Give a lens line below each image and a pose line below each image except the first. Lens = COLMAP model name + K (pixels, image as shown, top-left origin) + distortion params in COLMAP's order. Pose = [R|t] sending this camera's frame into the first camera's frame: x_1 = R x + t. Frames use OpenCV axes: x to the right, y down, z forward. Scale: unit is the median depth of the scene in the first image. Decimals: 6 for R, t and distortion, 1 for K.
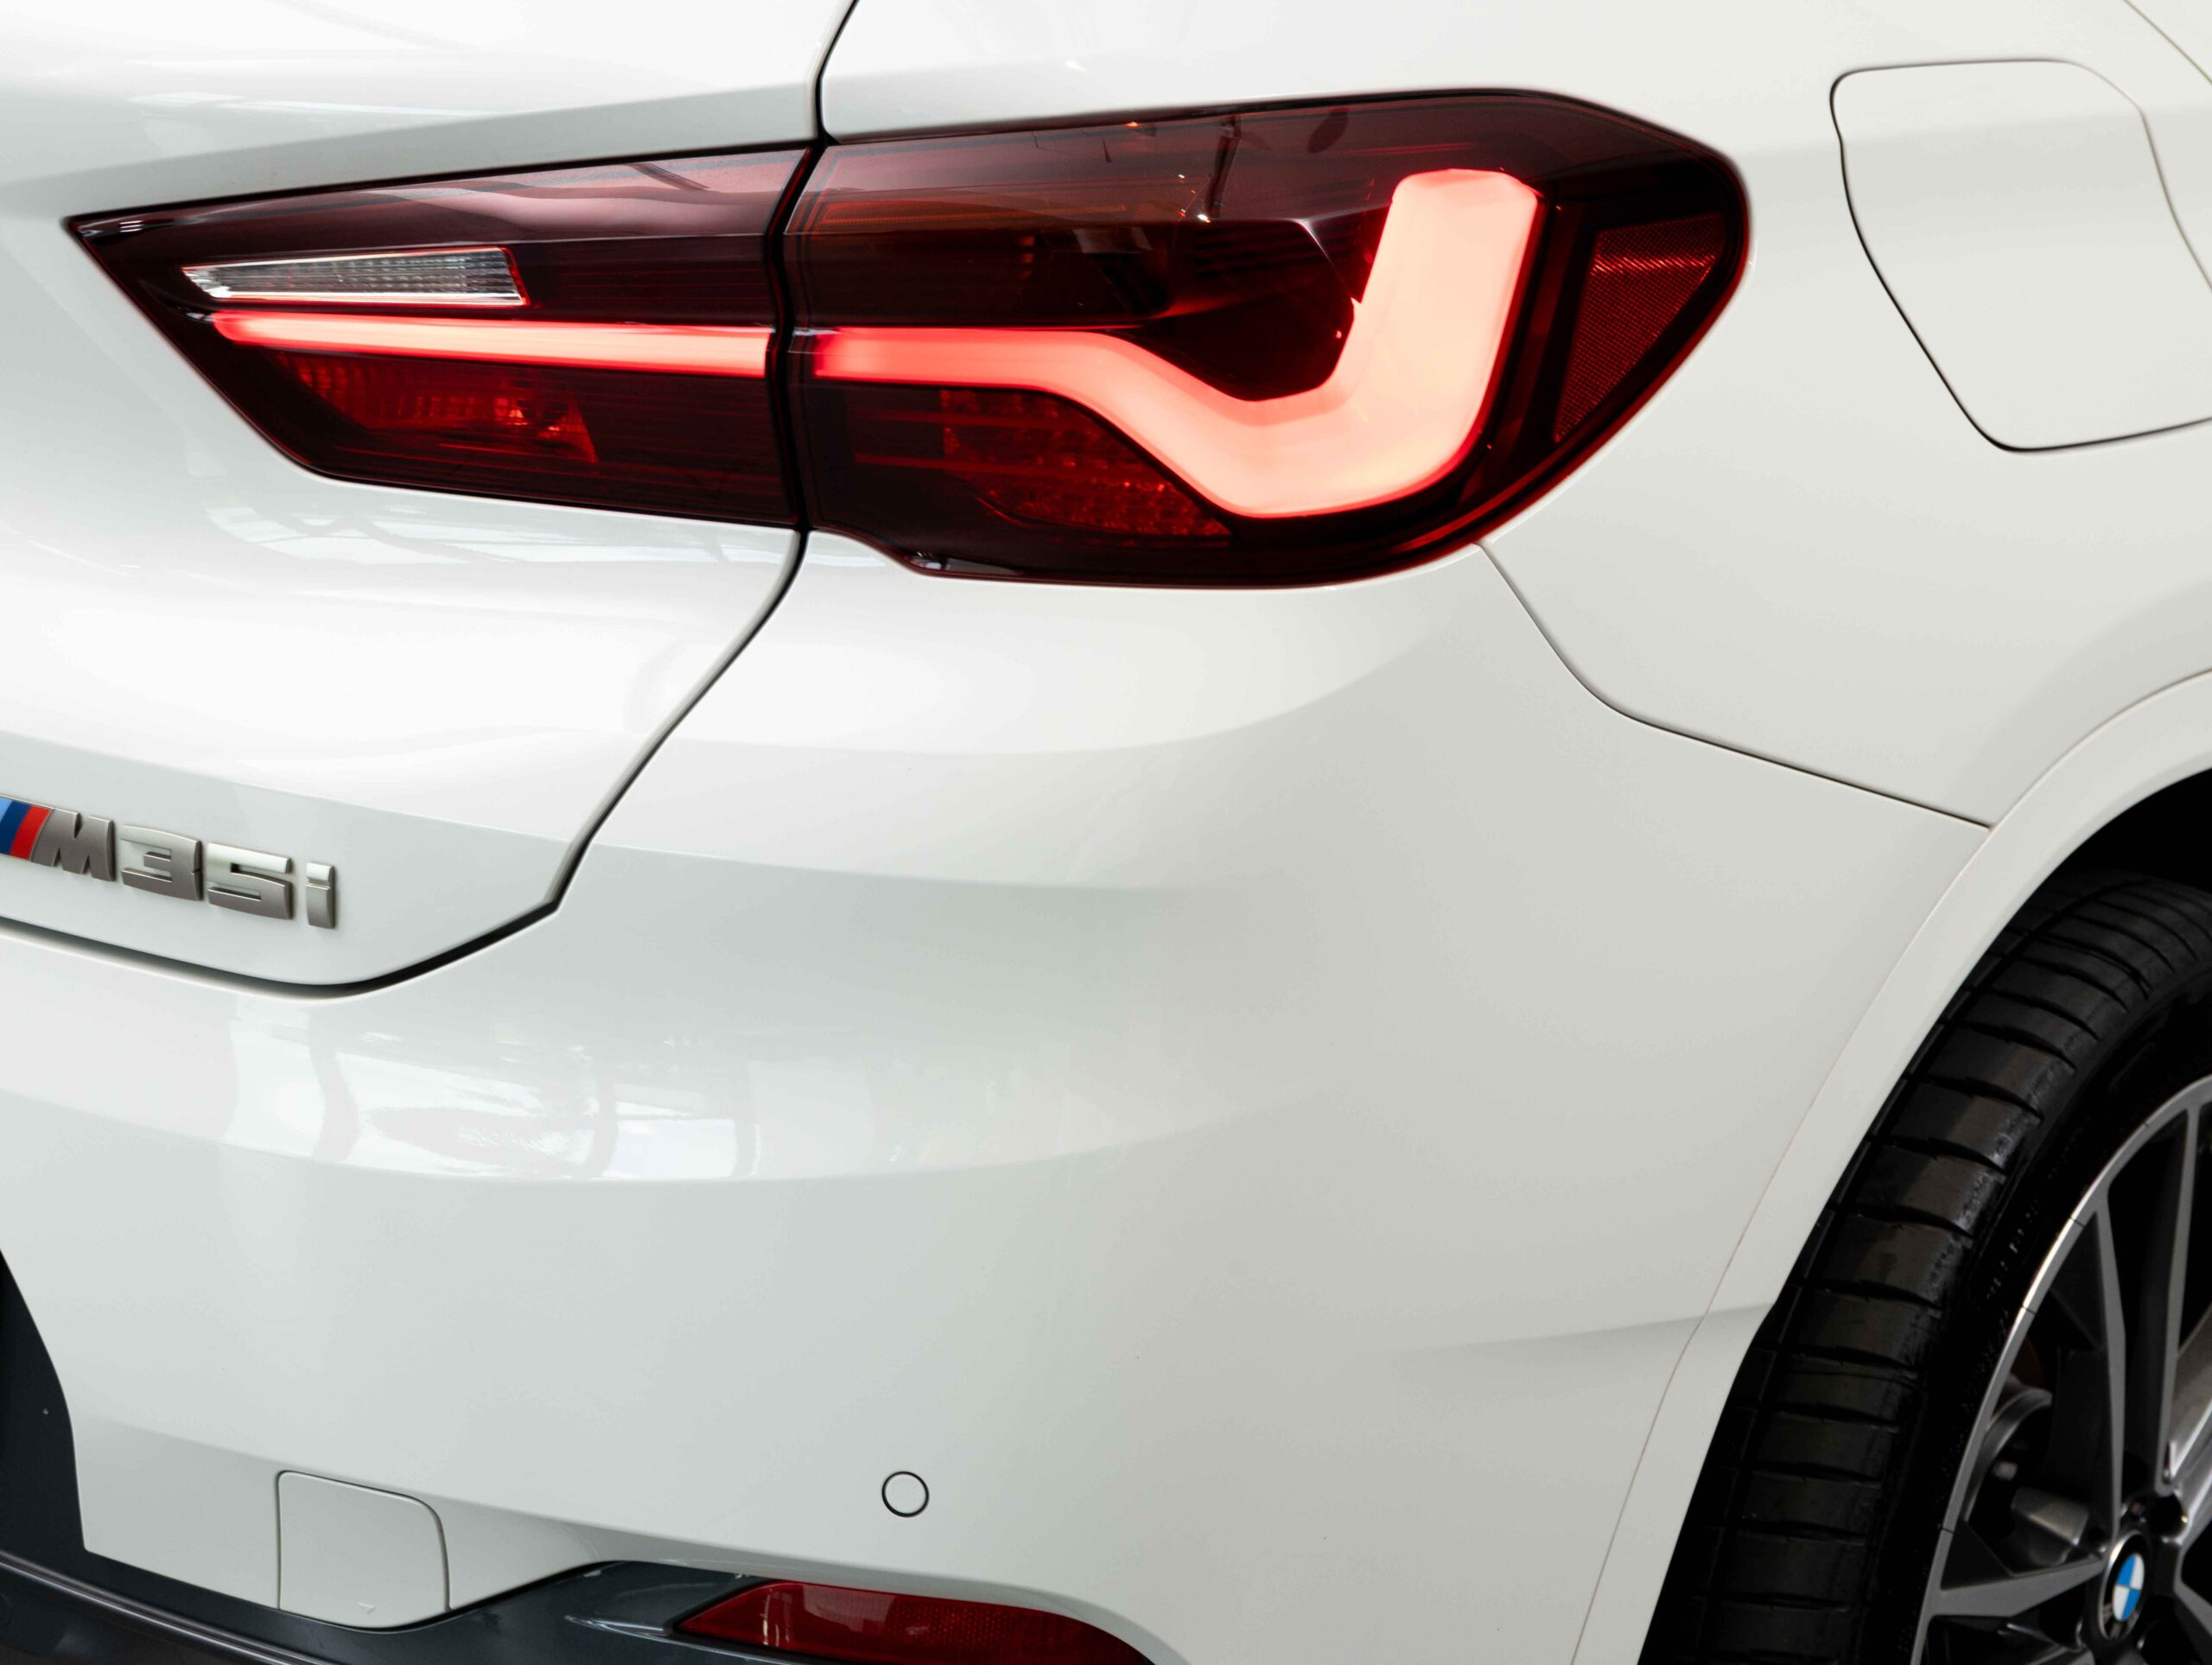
lens RADIAL K [[4798.4, 0, 1106.0], [0, 4798.4, 832.5], [0, 0, 1]] dist [-0.075517, -0.276594]
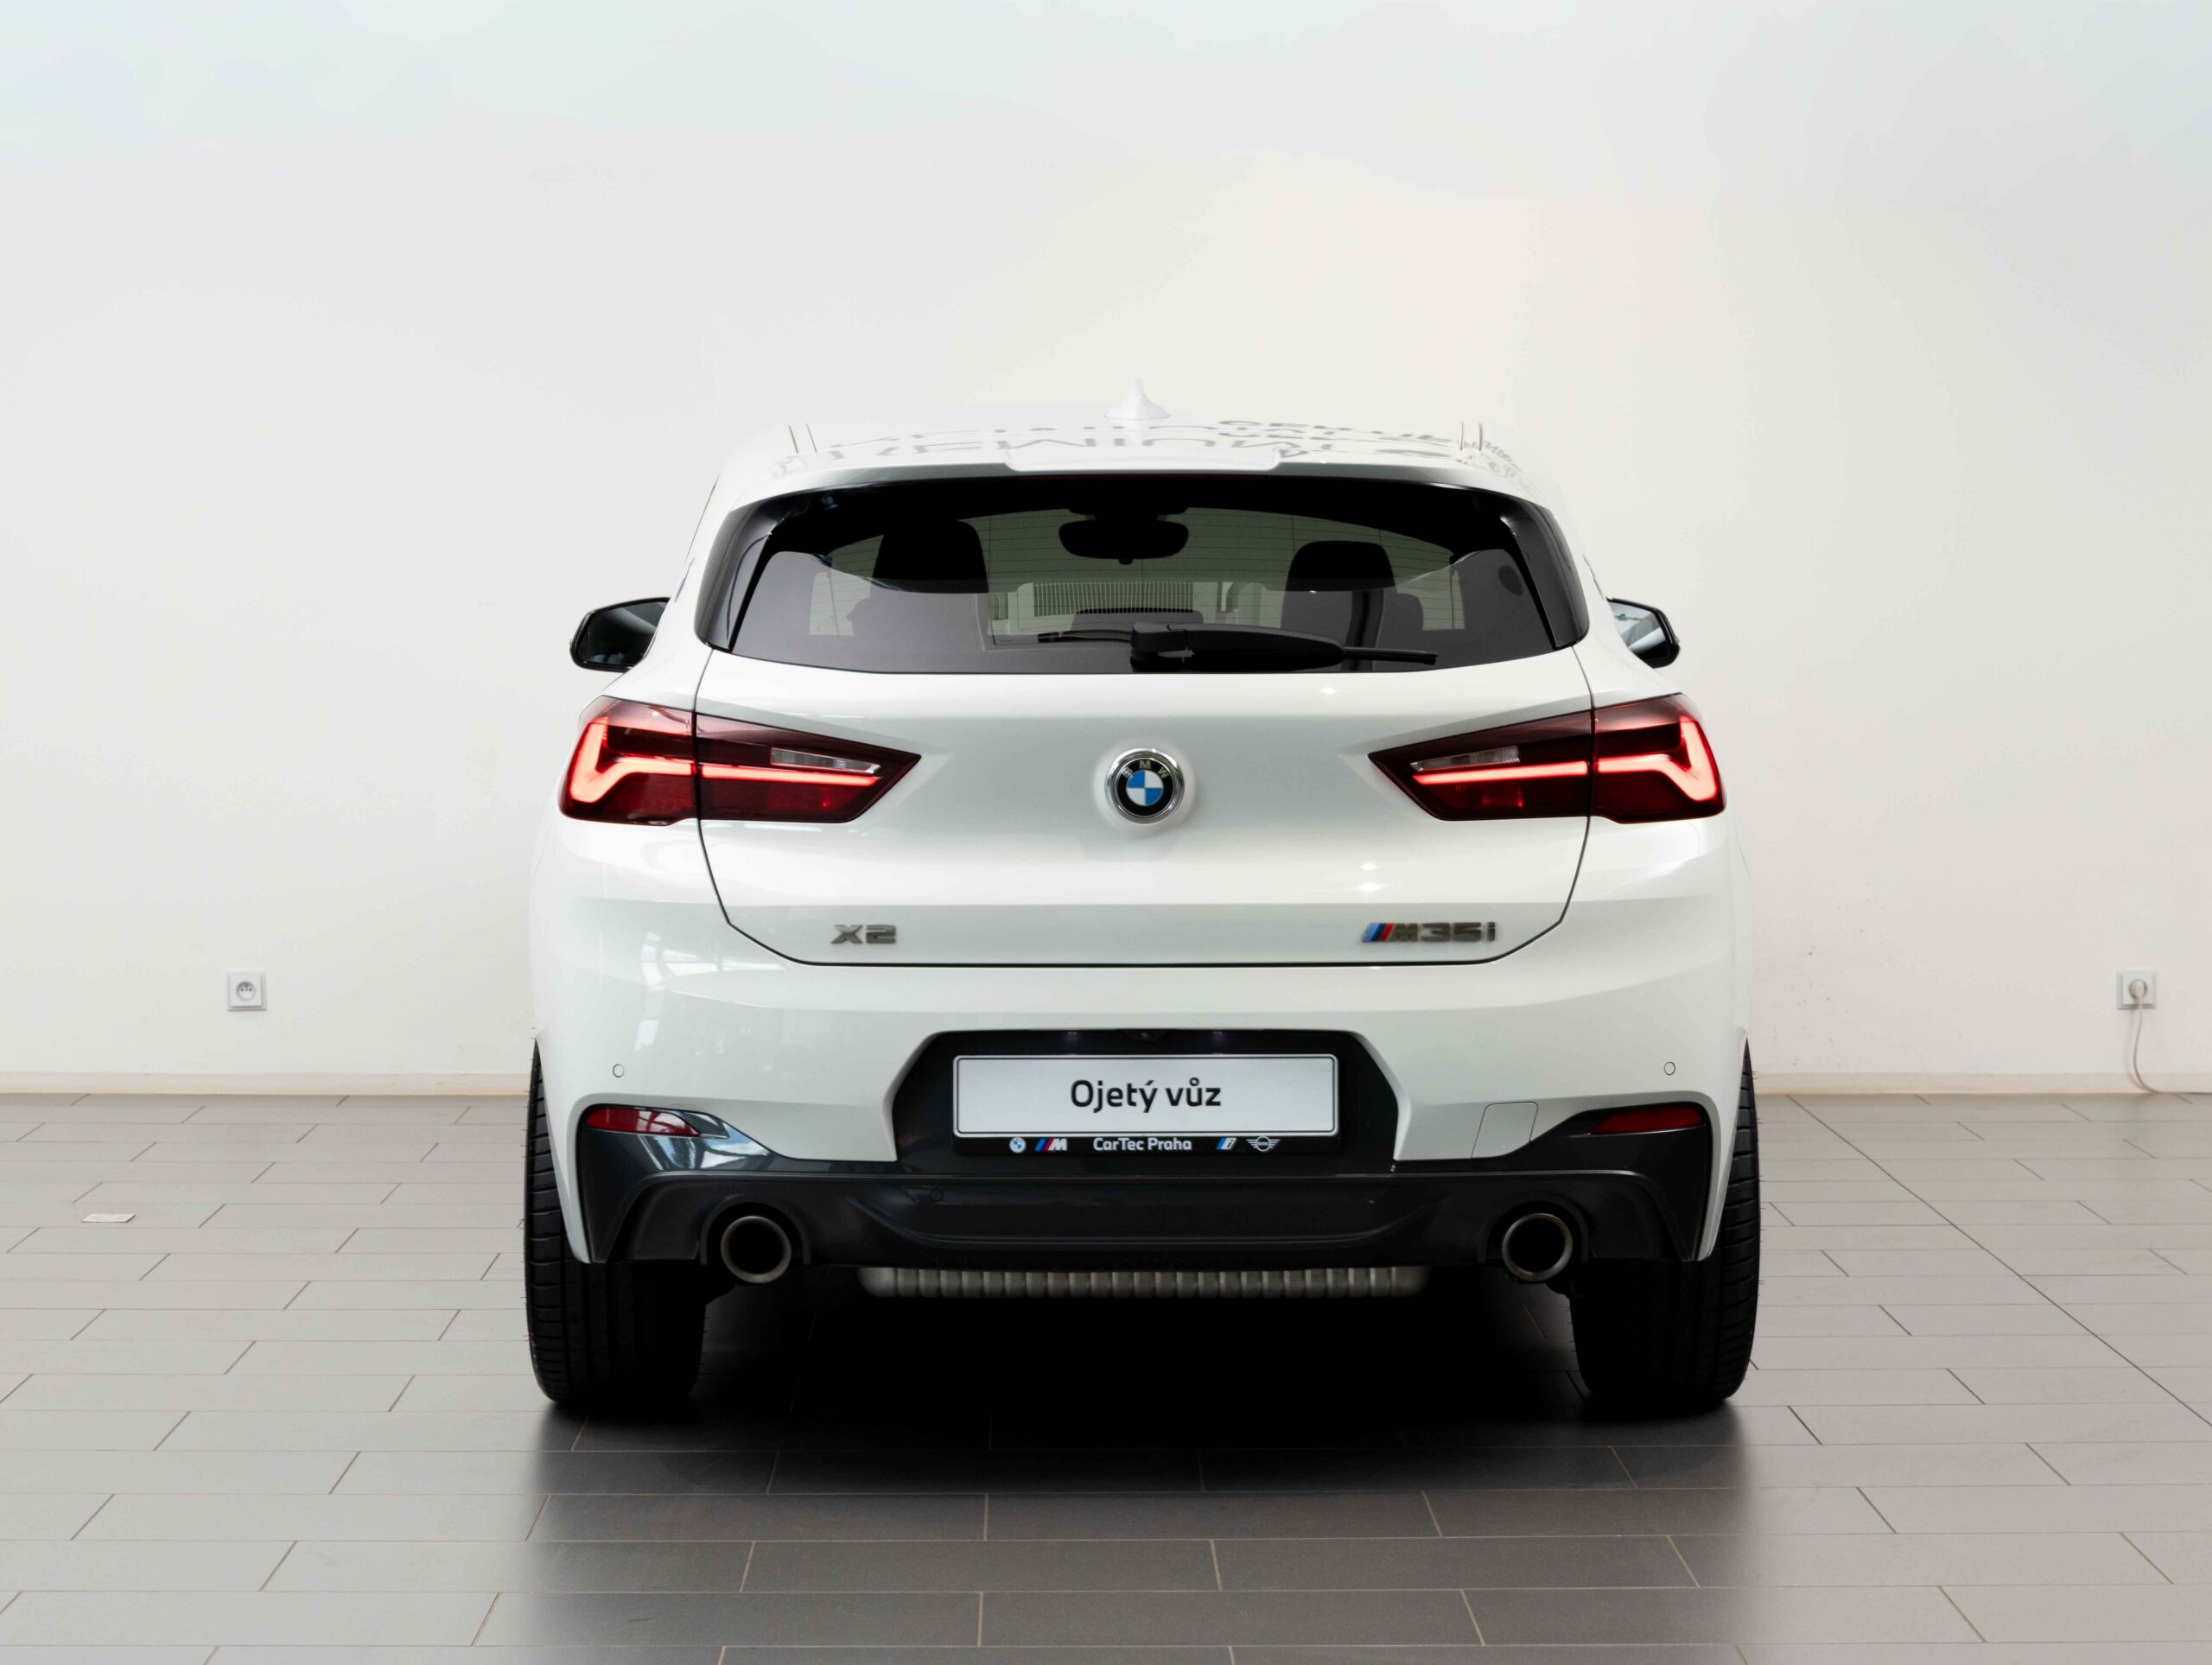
lens RADIAL K [[4725.6, 0, 1038.4], [0, 4725.6, 829.2], [0, 0, 1]] dist [-0.034558, -0.471329]
pose [[0.797845, -0.069367, 0.598859, -2.339264], [0.197648, 0.968553, -0.151132, 0.373261], [-0.569543, 0.238943, 0.786465, -1.458703]]
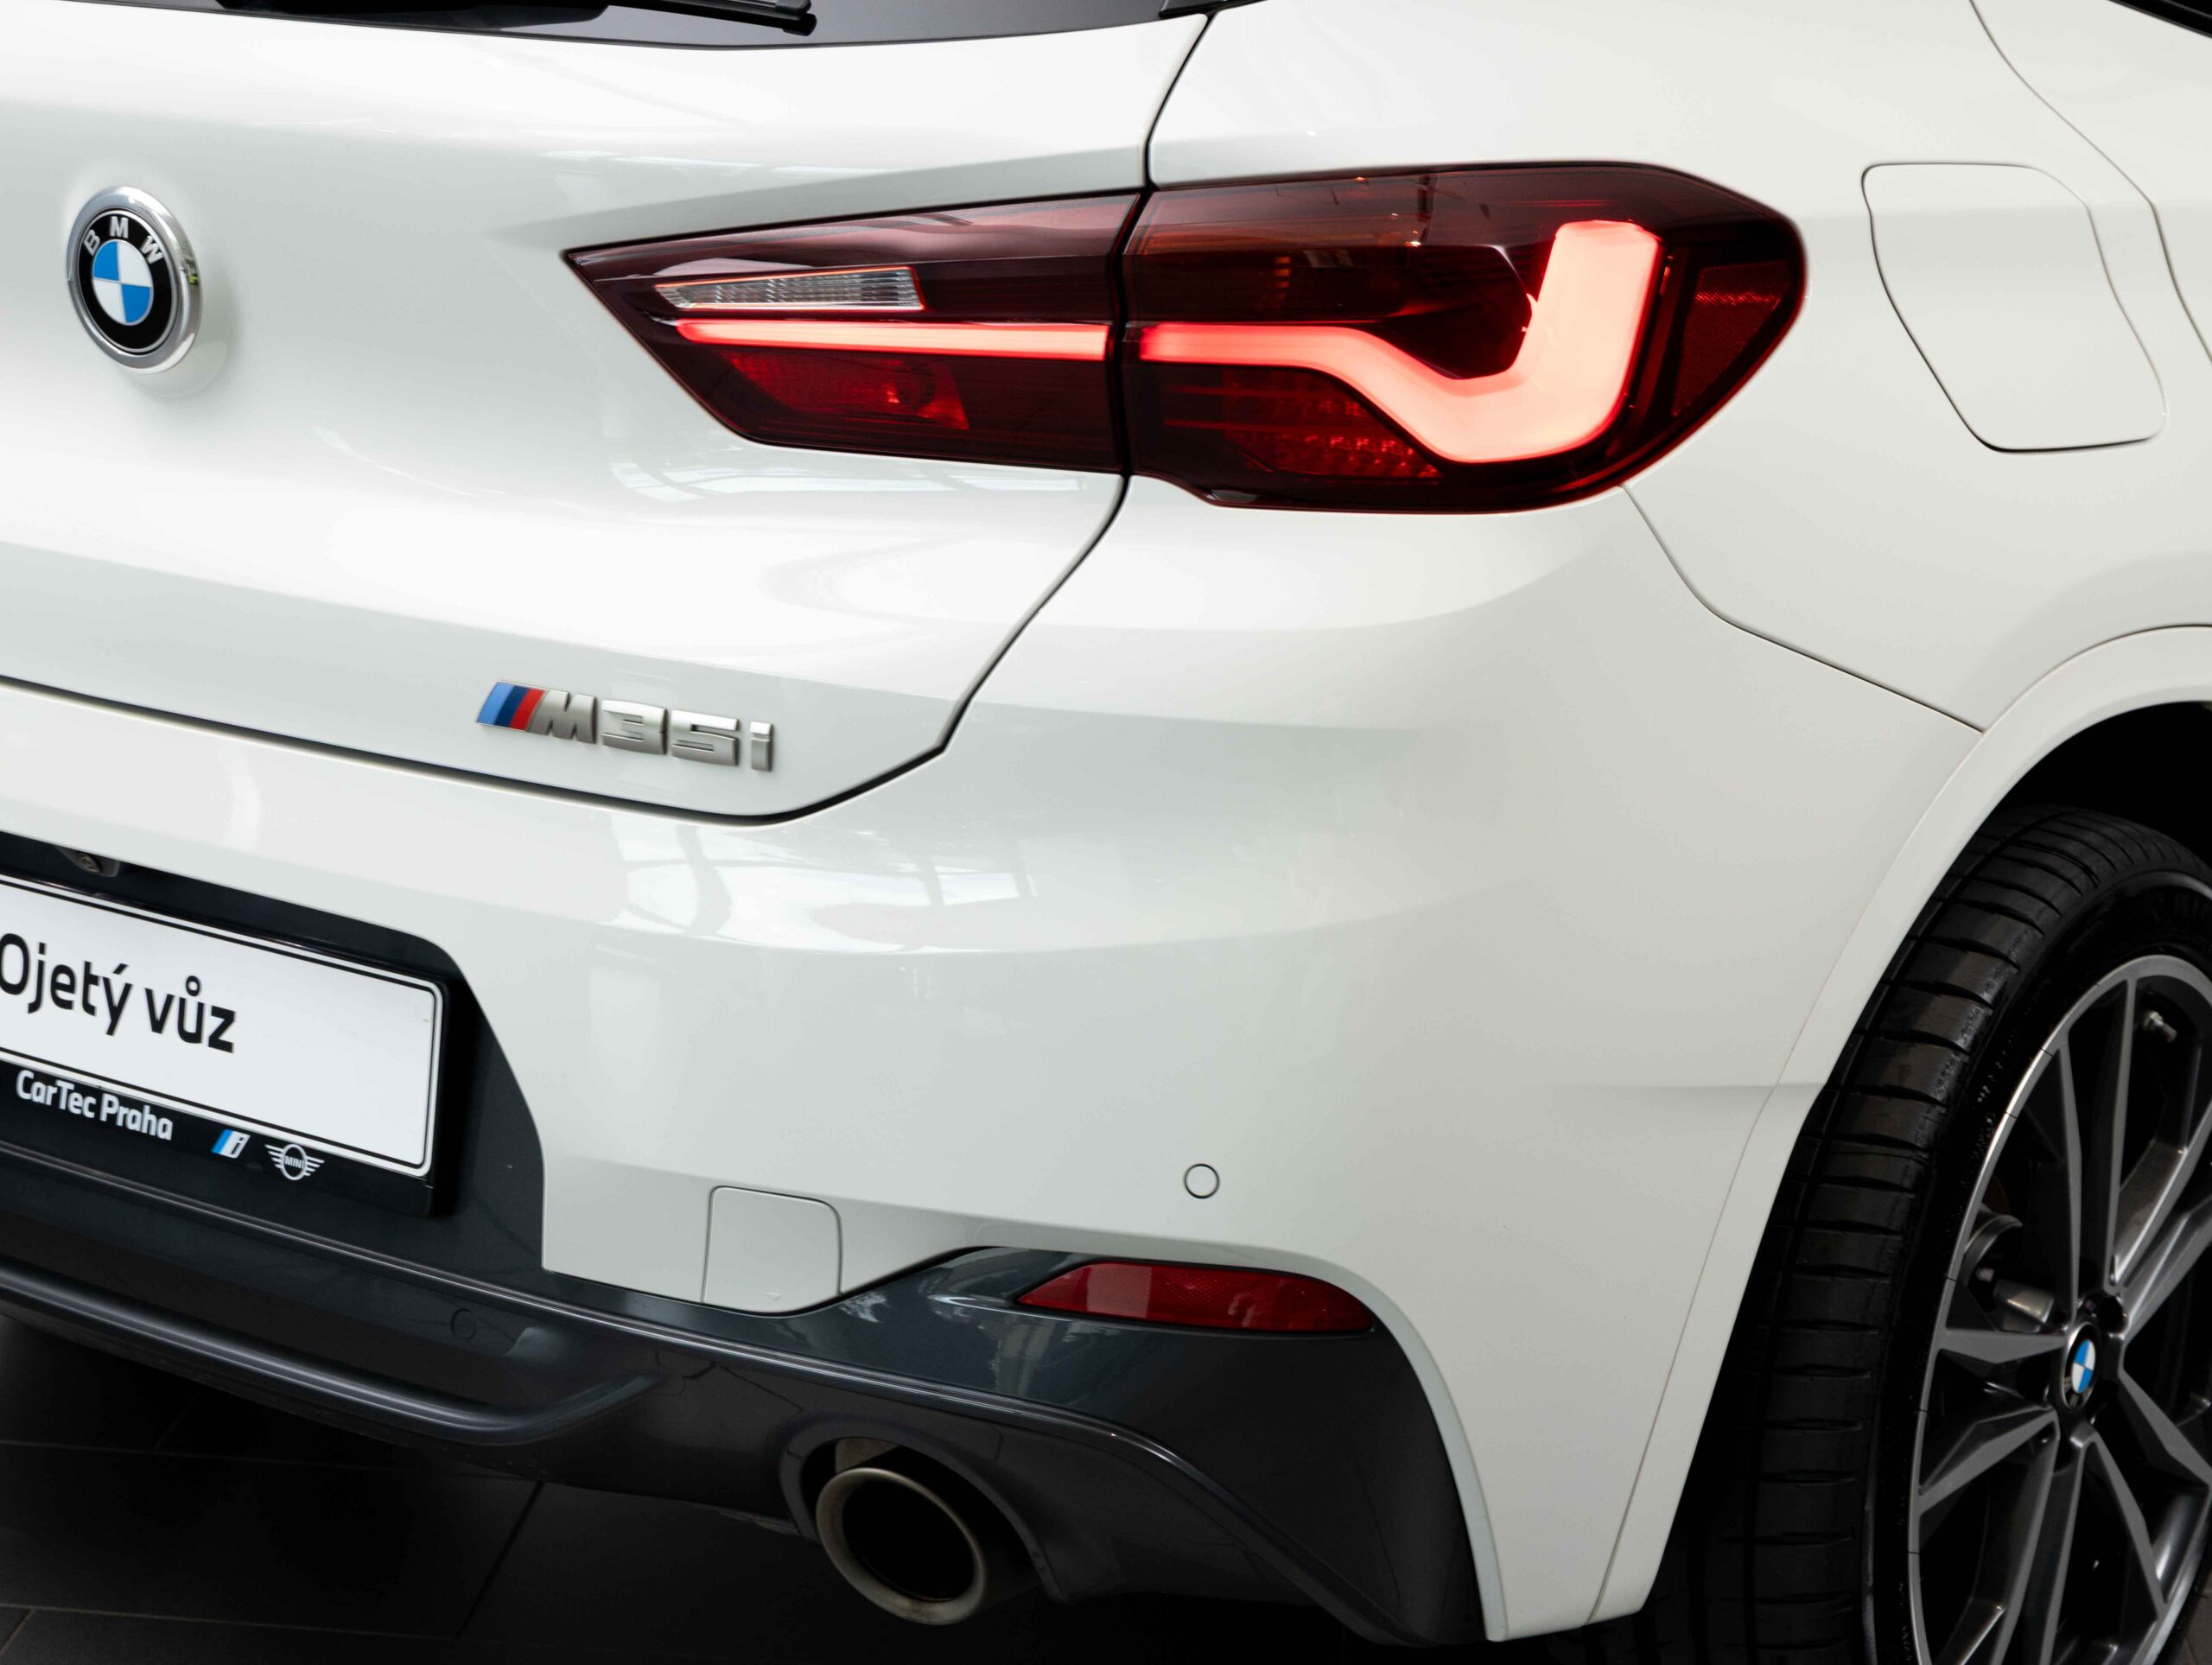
lens RADIAL K [[4725.6, 0, 1038.4], [0, 4725.6, 829.2], [0, 0, 1]] dist [-0.034558, -0.471329]
pose [[0.999919, 0.004422, 0.011932, -0.094943], [-0.003710, 0.998250, -0.059022, 0.107026], [-0.012172, 0.058973, 0.998185, -0.307588]]
